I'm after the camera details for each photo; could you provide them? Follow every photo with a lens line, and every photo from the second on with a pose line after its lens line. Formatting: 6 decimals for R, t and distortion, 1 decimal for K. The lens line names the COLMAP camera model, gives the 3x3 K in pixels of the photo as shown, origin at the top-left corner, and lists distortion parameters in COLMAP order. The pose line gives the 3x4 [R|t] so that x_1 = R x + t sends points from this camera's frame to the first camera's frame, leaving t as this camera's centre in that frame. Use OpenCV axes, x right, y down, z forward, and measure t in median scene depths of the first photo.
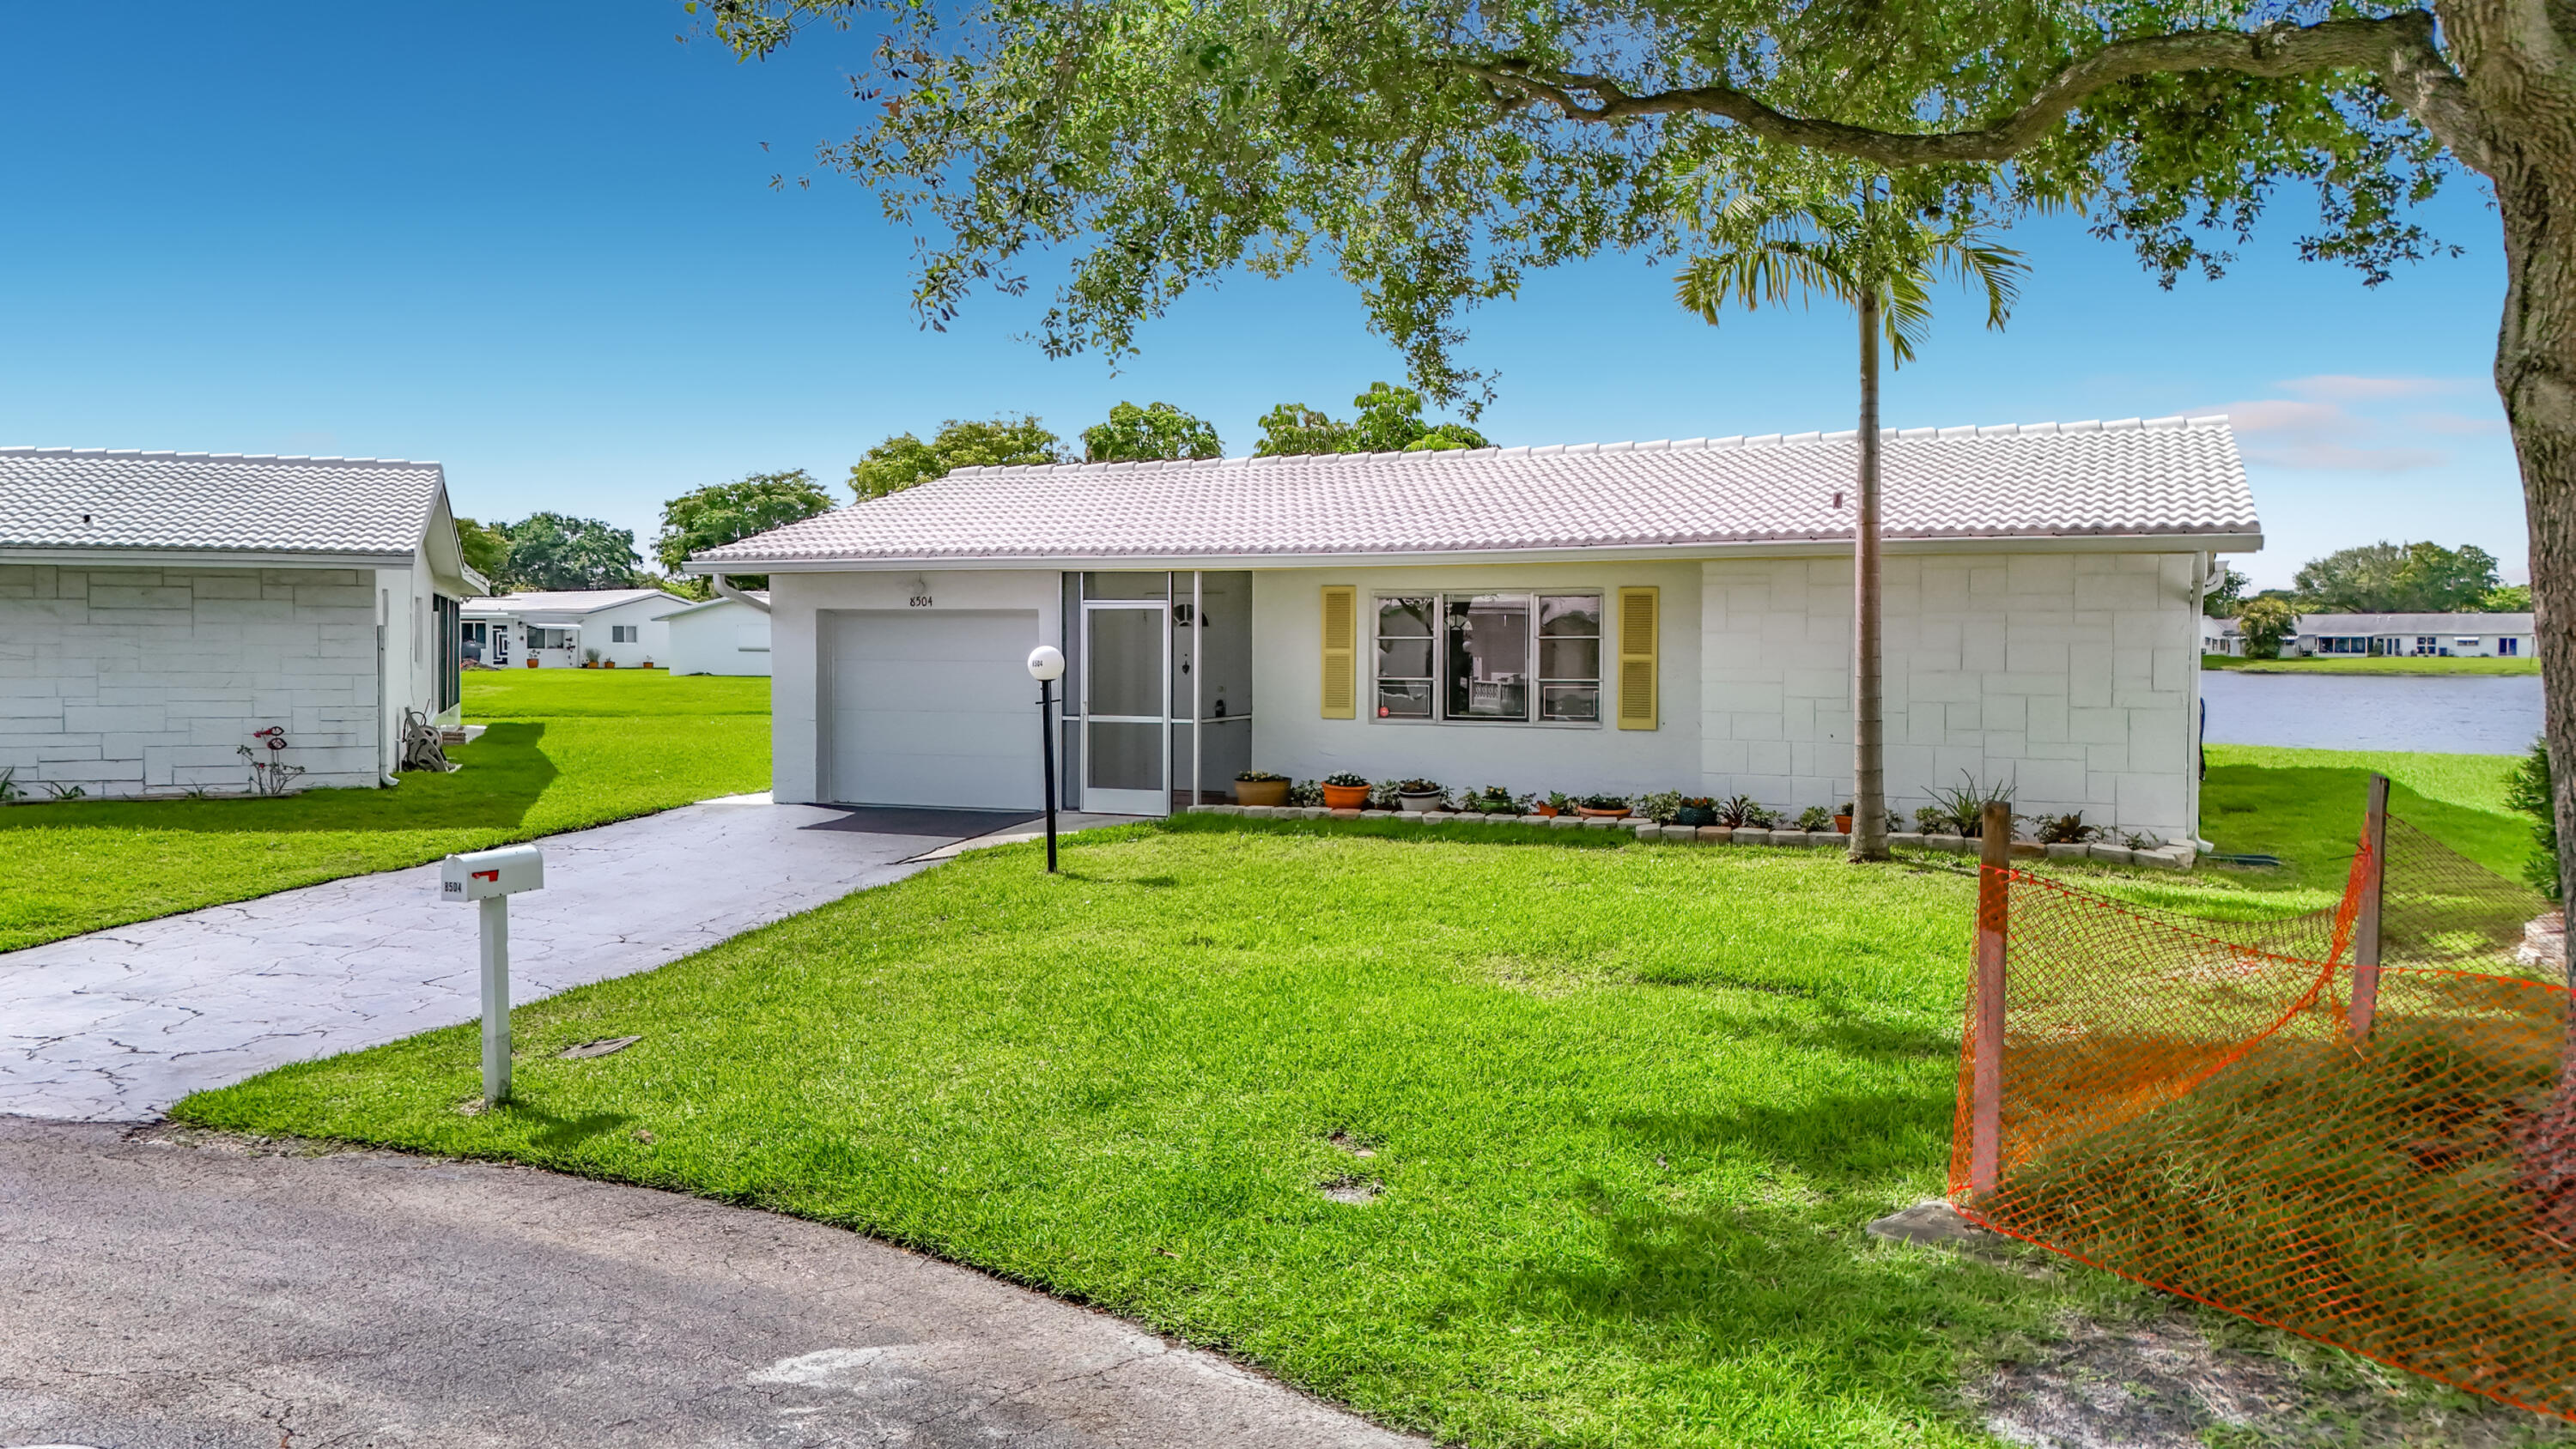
lens RADIAL K [[1921.4, 0, 1283.7], [0, 1921.4, 719.3], [0, 0, 1]] dist [0.065547, -0.054173]
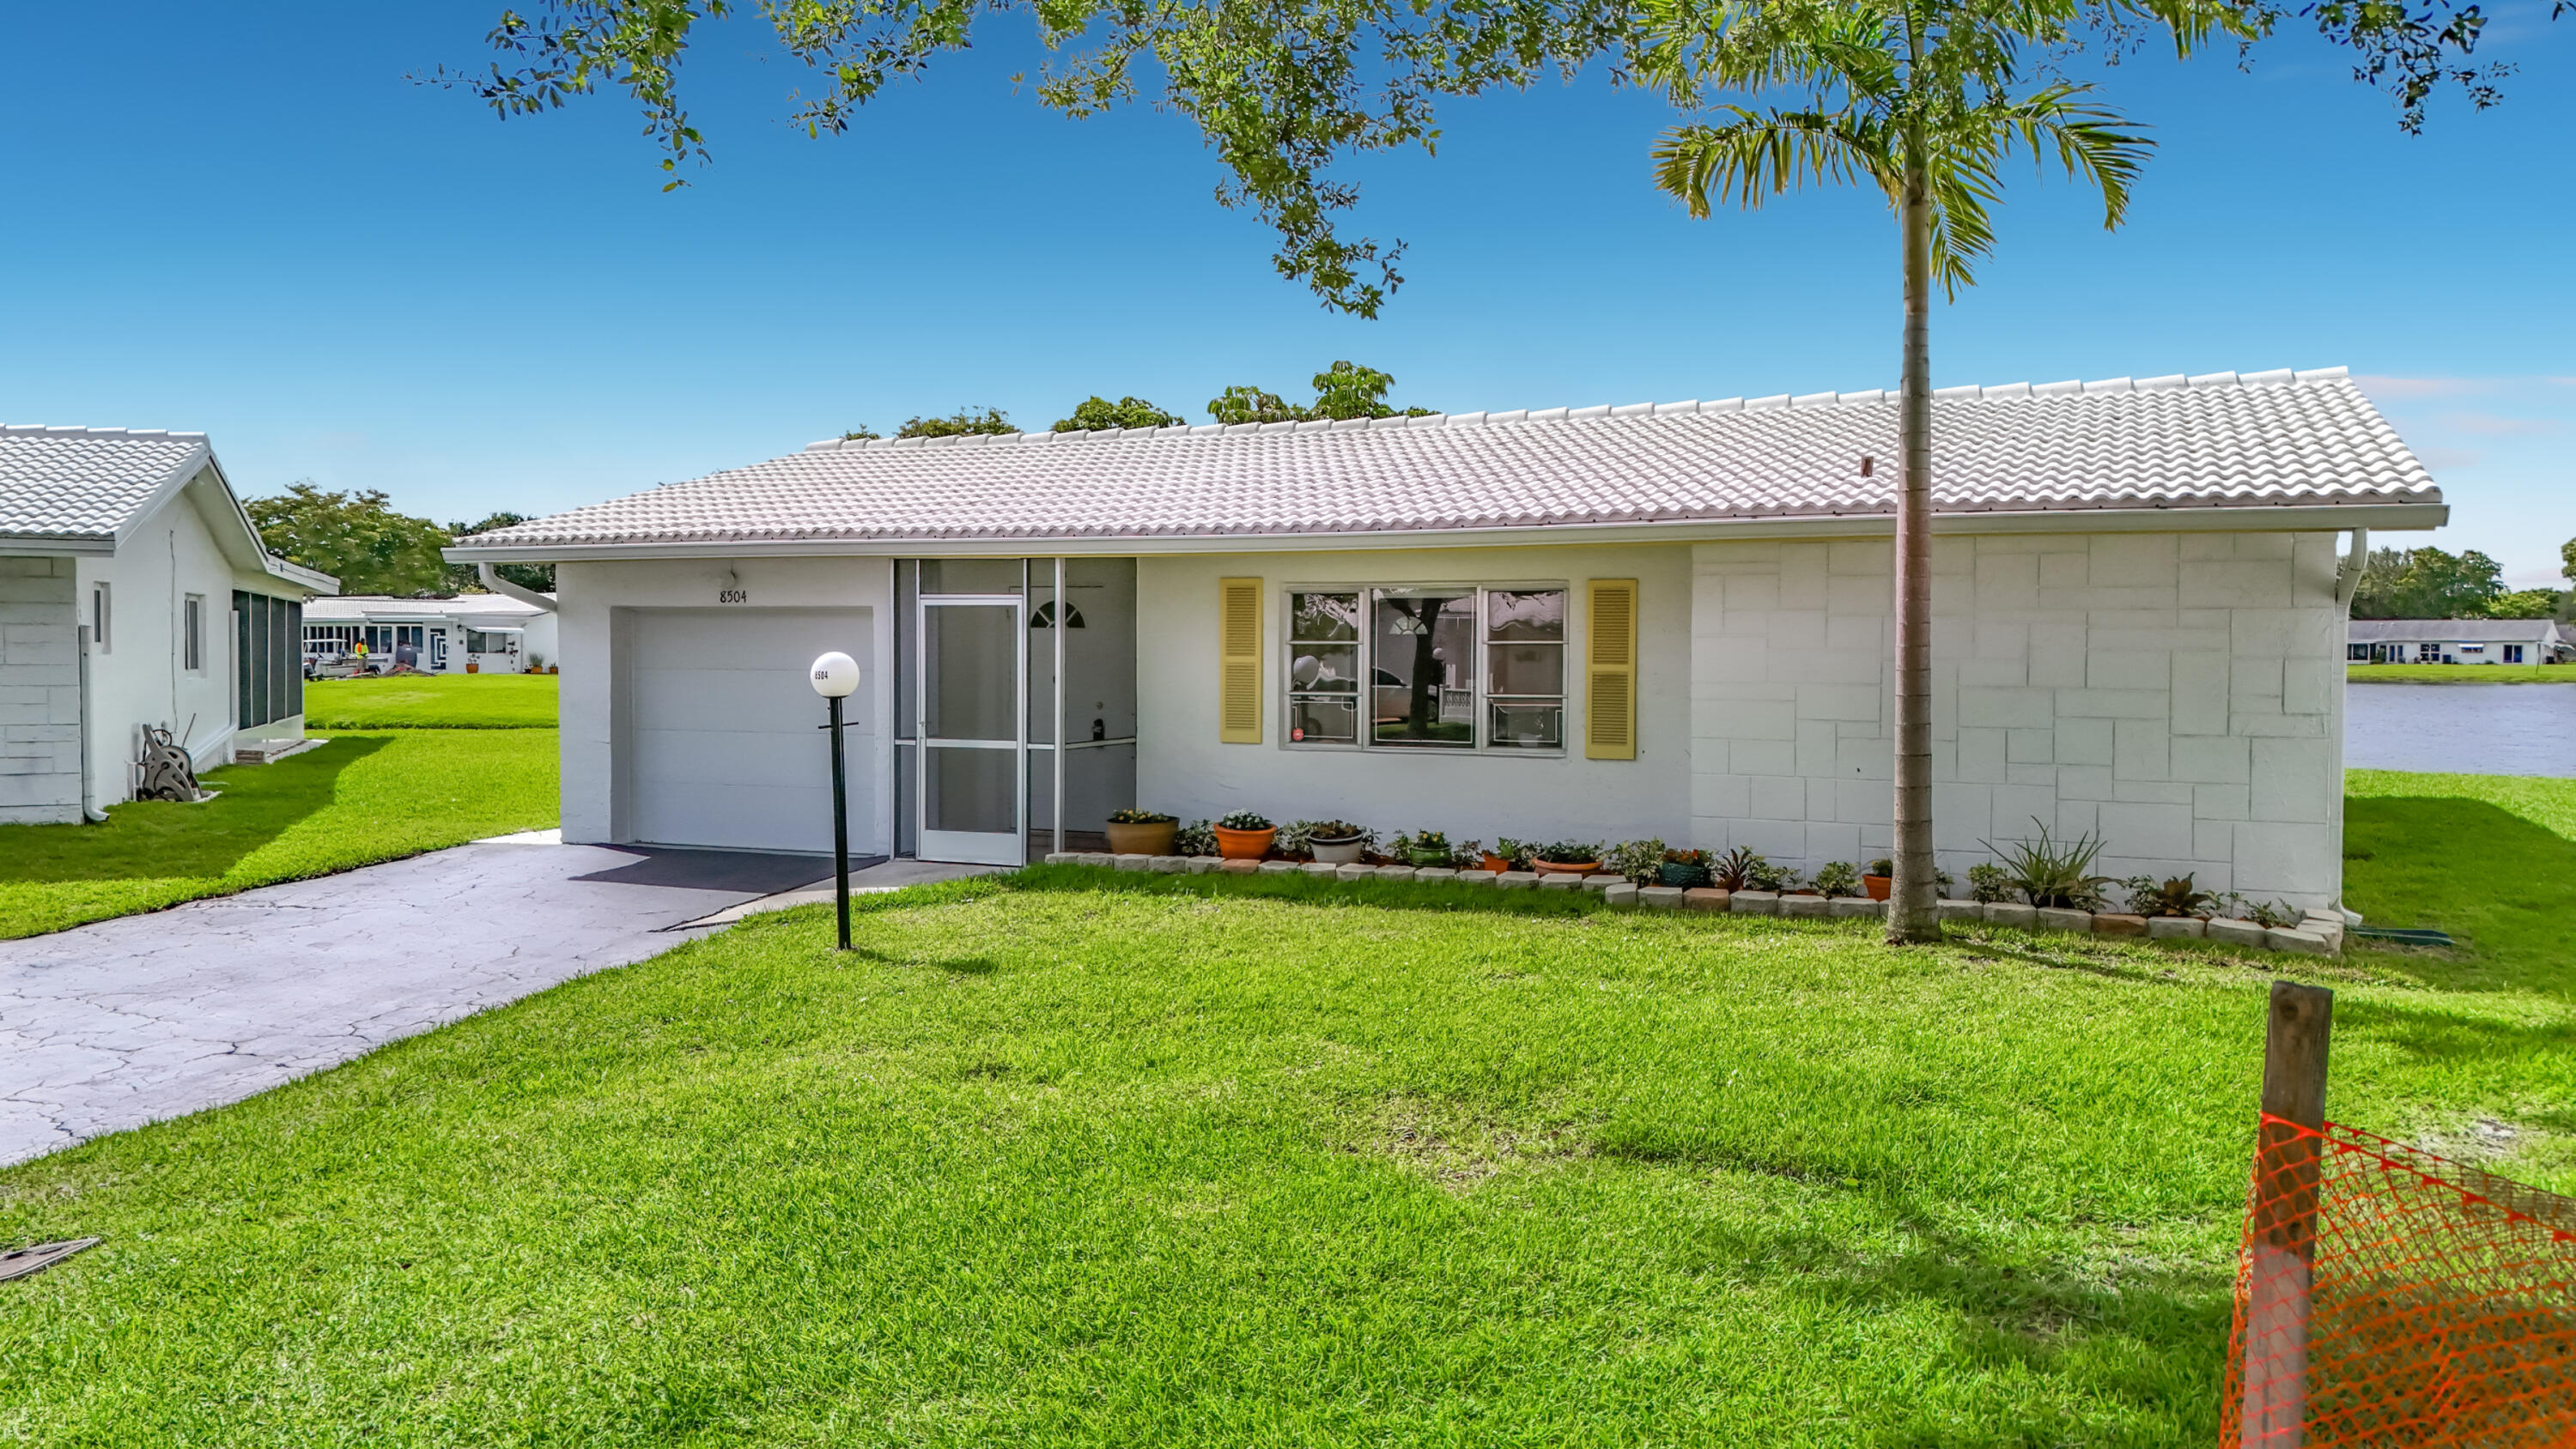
lens RADIAL K [[1921.4, 0, 1287.6], [0, 1921.4, 724.8], [0, 0, 1]] dist [0.065547, -0.054173]
pose [[0.999983, 0.001372, 0.005658, 0.046590], [-0.001373, 0.999999, 0.000192, -0.008830], [-0.005658, -0.000200, 0.999984, 0.210014]]
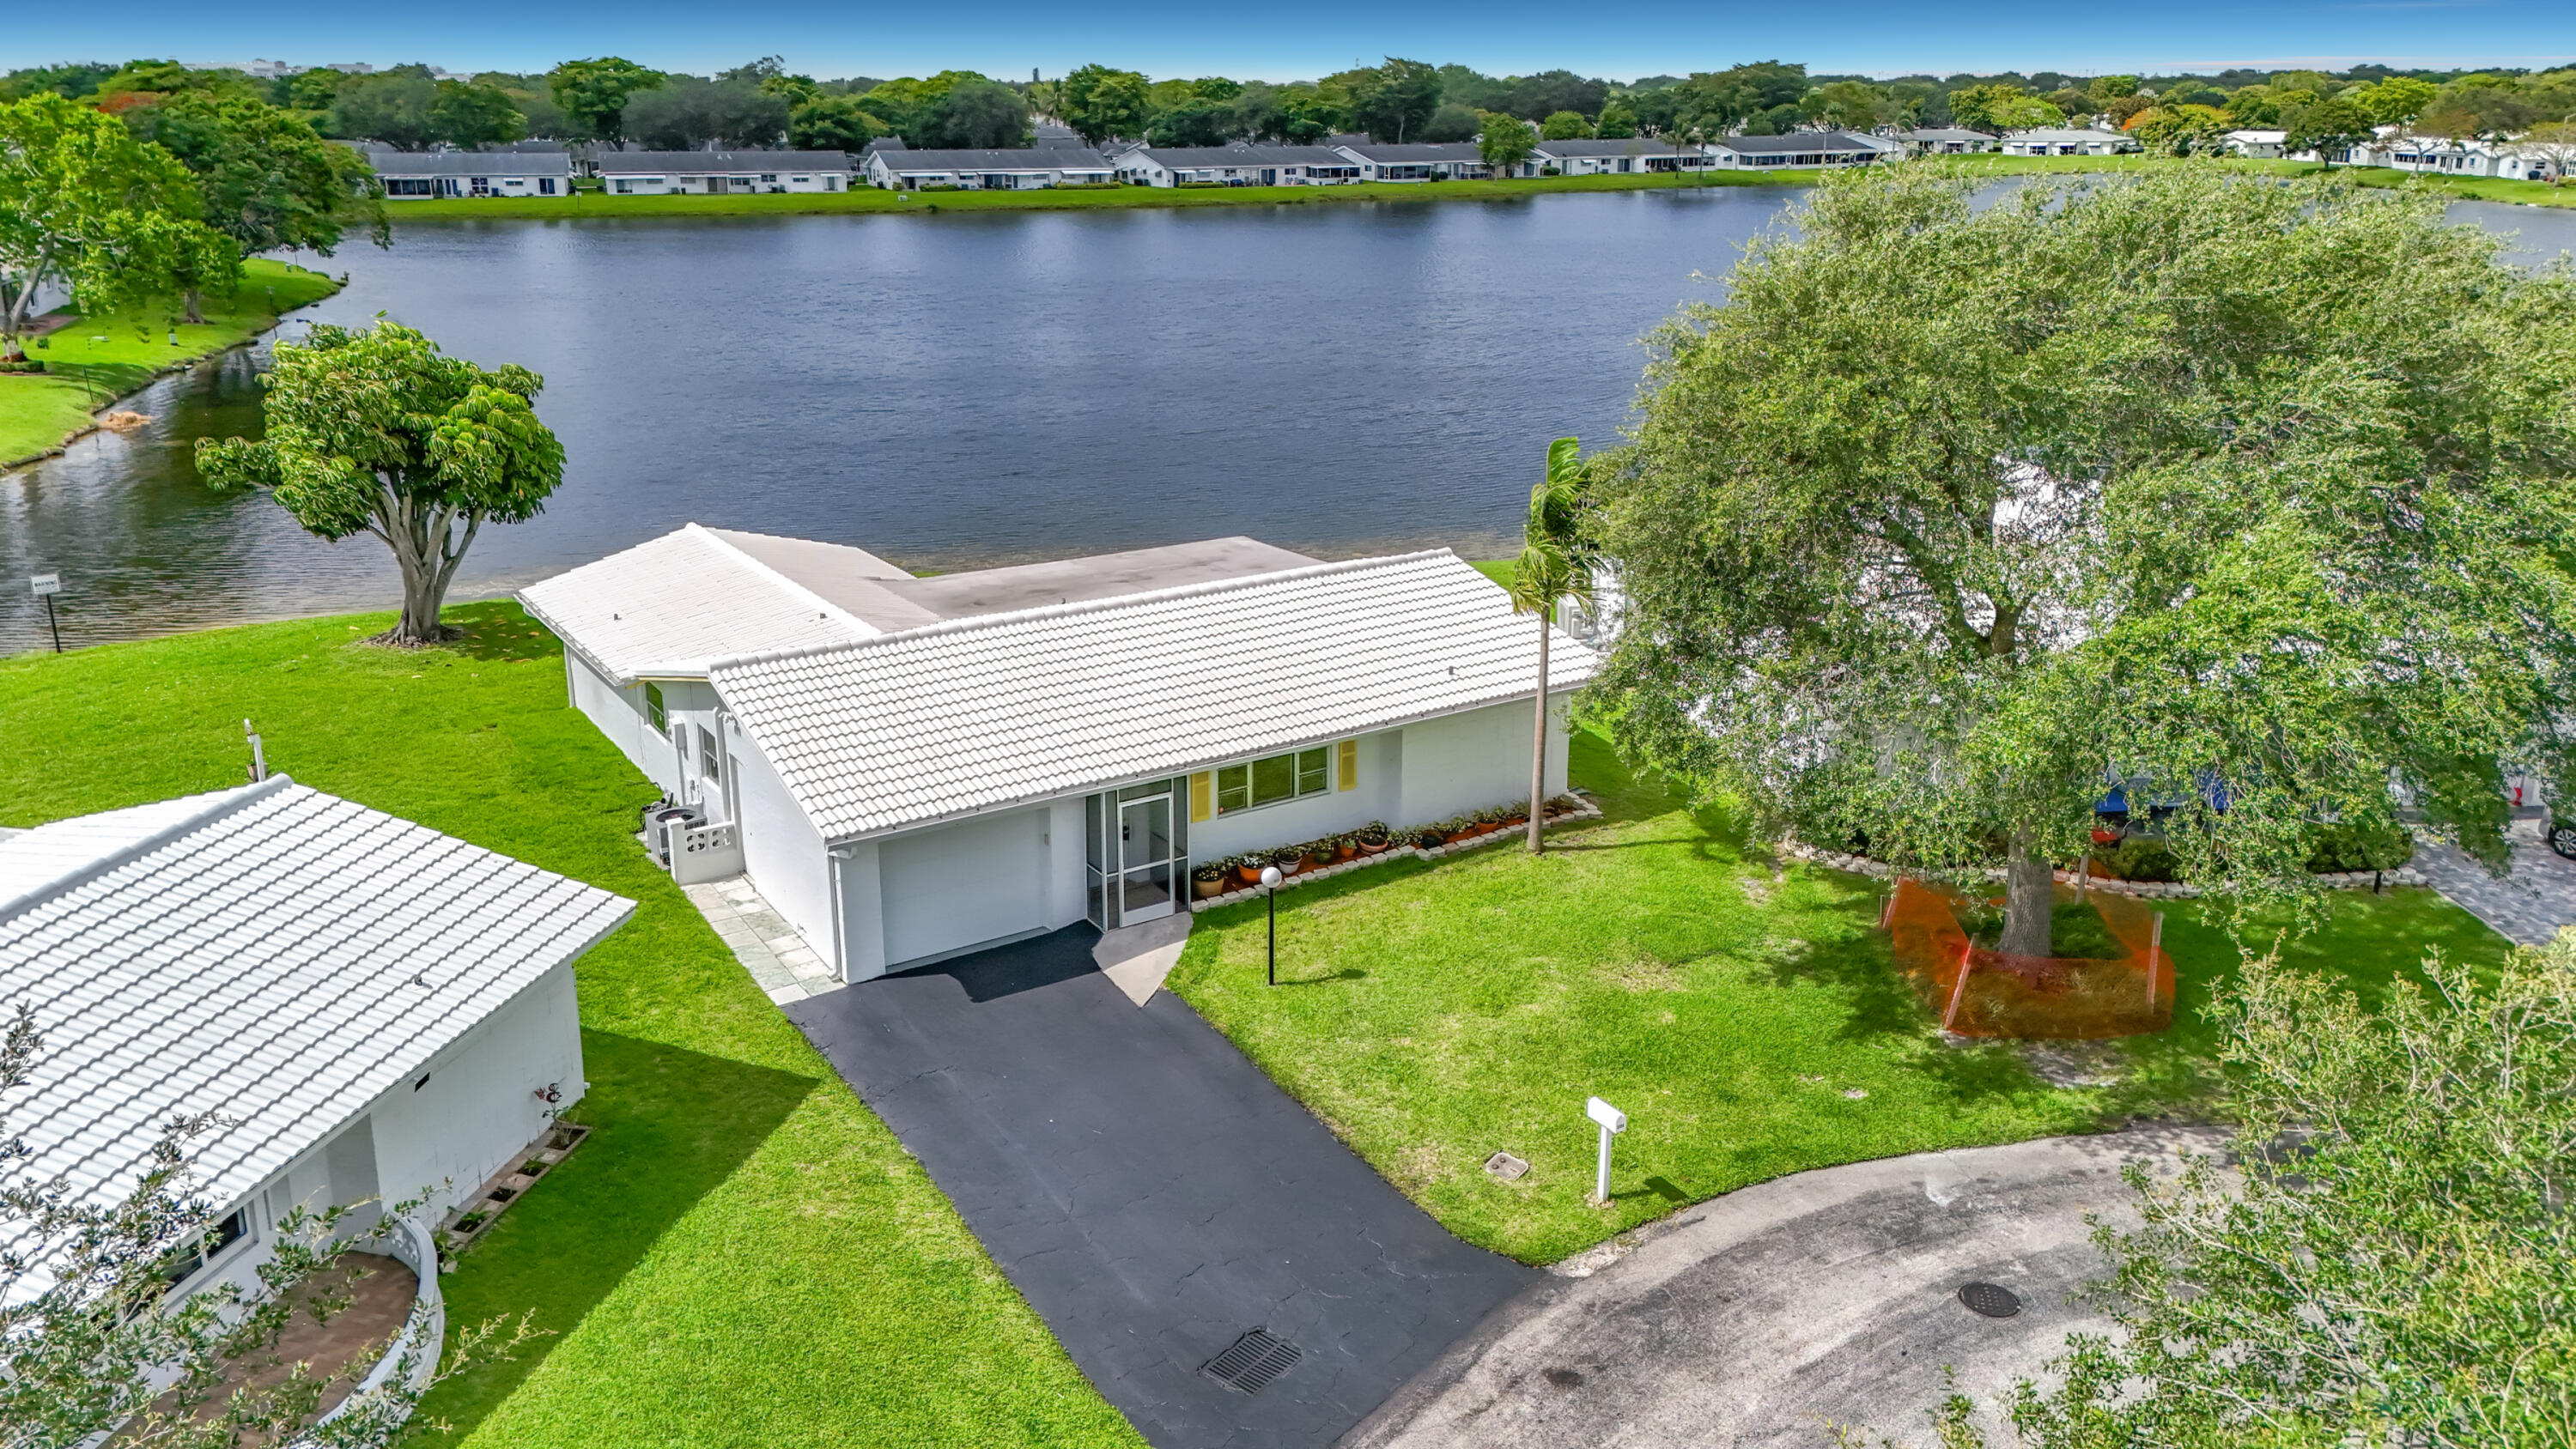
lens RADIAL K [[1921.4, 0, 1268.3], [0, 1921.4, 741.3], [0, 0, 1]] dist [0.065547, -0.054173]
pose [[0.544079, -0.269065, 0.794721, -1.354582], [0.029132, 0.952673, 0.302598, -0.618810], [-0.838528, -0.141486, 0.526168, 0.077514]]
